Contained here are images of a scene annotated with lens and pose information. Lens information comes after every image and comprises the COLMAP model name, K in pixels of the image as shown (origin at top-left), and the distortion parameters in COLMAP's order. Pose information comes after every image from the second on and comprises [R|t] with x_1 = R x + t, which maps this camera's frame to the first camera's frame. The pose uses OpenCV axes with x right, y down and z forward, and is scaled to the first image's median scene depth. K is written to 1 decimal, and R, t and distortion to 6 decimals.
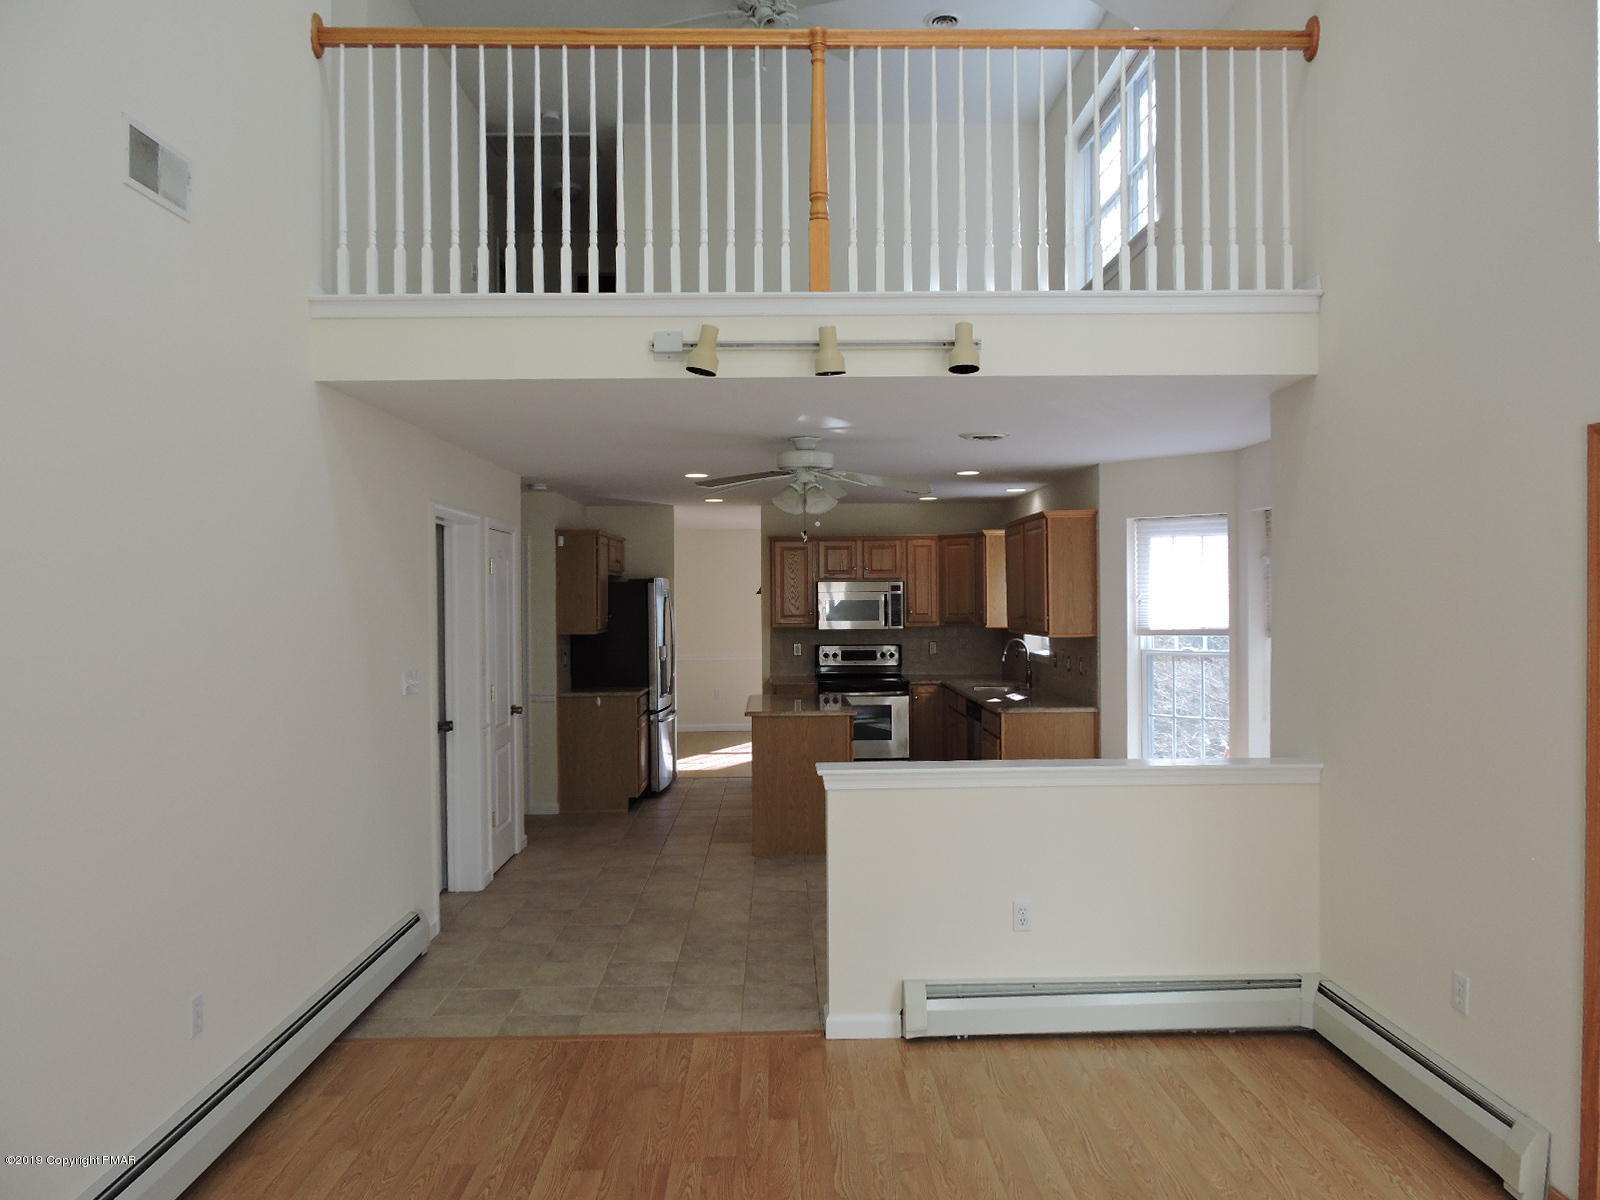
lens RADIAL K [[1130.9, 0, 800.0], [0, 1130.9, 600.0], [0, 0, 1]] dist [-0.037124, -0.001118]
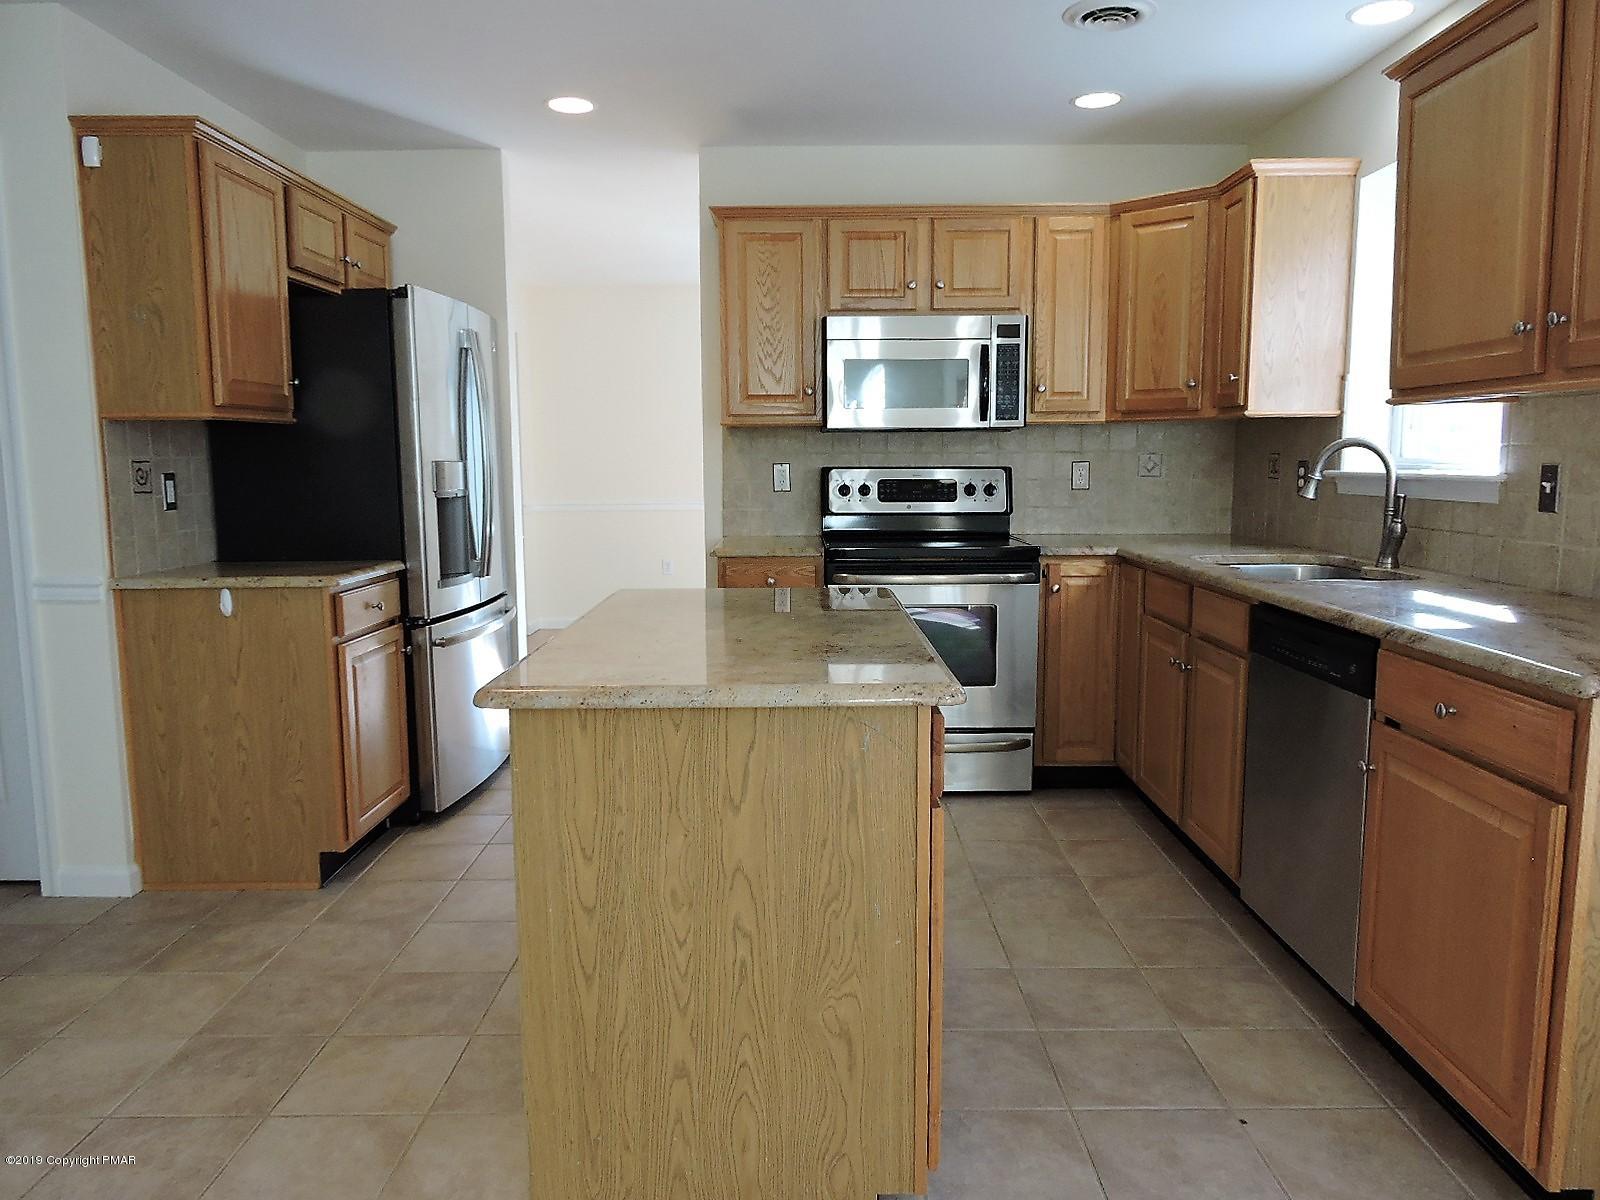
lens RADIAL K [[1130.9, 0, 800.0], [0, 1130.9, 600.0], [0, 0, 1]] dist [-0.037124, -0.001118]
pose [[0.999733, 0.006252, -0.022248, 0.016009], [-0.003462, 0.992365, 0.123291, 0.038072], [0.022848, -0.123181, 0.992121, 0.561295]]
